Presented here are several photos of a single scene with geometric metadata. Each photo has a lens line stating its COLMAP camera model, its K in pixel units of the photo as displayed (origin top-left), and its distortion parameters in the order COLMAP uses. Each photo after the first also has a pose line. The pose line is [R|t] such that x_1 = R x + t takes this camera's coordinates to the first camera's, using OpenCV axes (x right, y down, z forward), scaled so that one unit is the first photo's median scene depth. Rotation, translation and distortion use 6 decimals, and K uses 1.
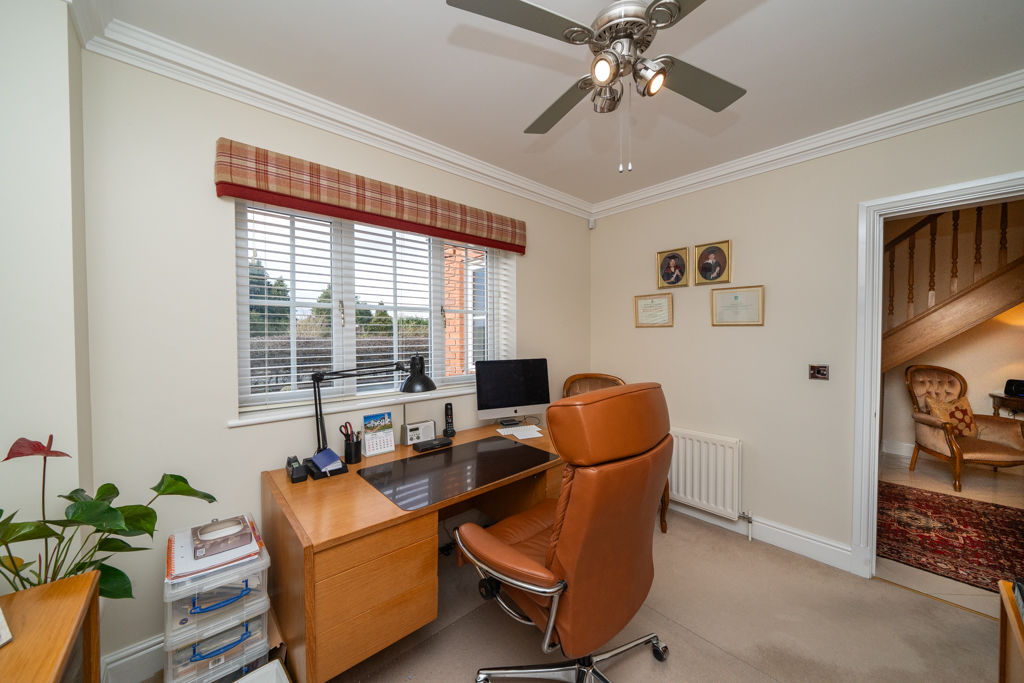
lens RADIAL K [[366.1, 0, 513.0], [0, 366.1, 340.7], [0, 0, 1]] dist [-0.002164, -0.000440]
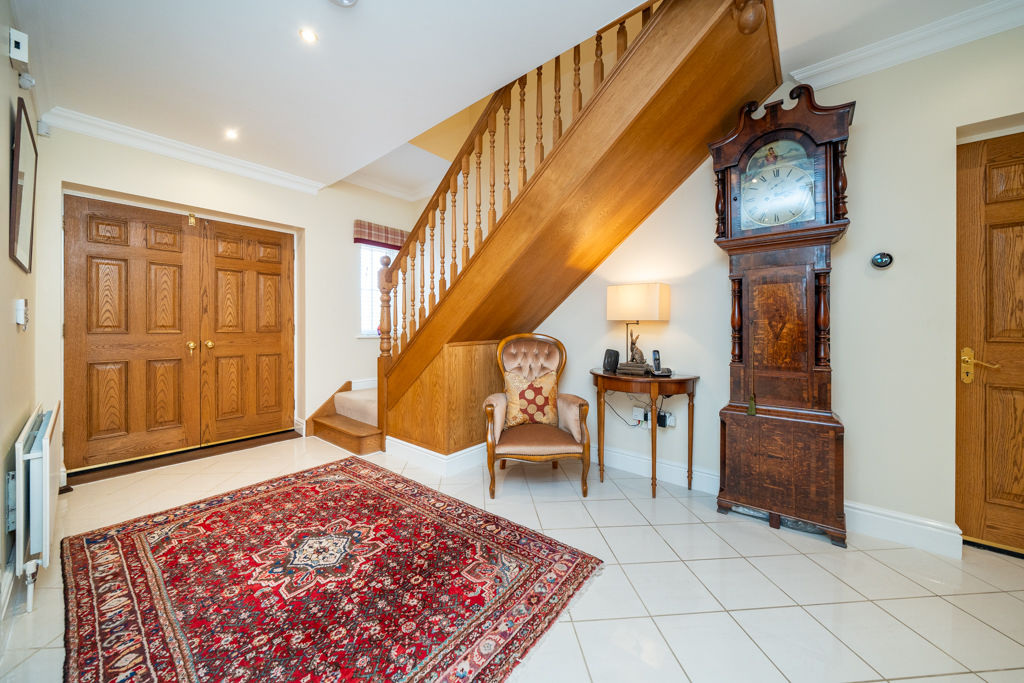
lens RADIAL K [[366.1, 0, 509.9], [0, 366.1, 334.2], [0, 0, 1]] dist [-0.002164, -0.000440]
pose [[0.990788, 0.000788, 0.135419, 1.080870], [0.001409, 0.999869, -0.016129, 0.088982], [-0.135414, 0.016171, 0.990657, 0.241148]]
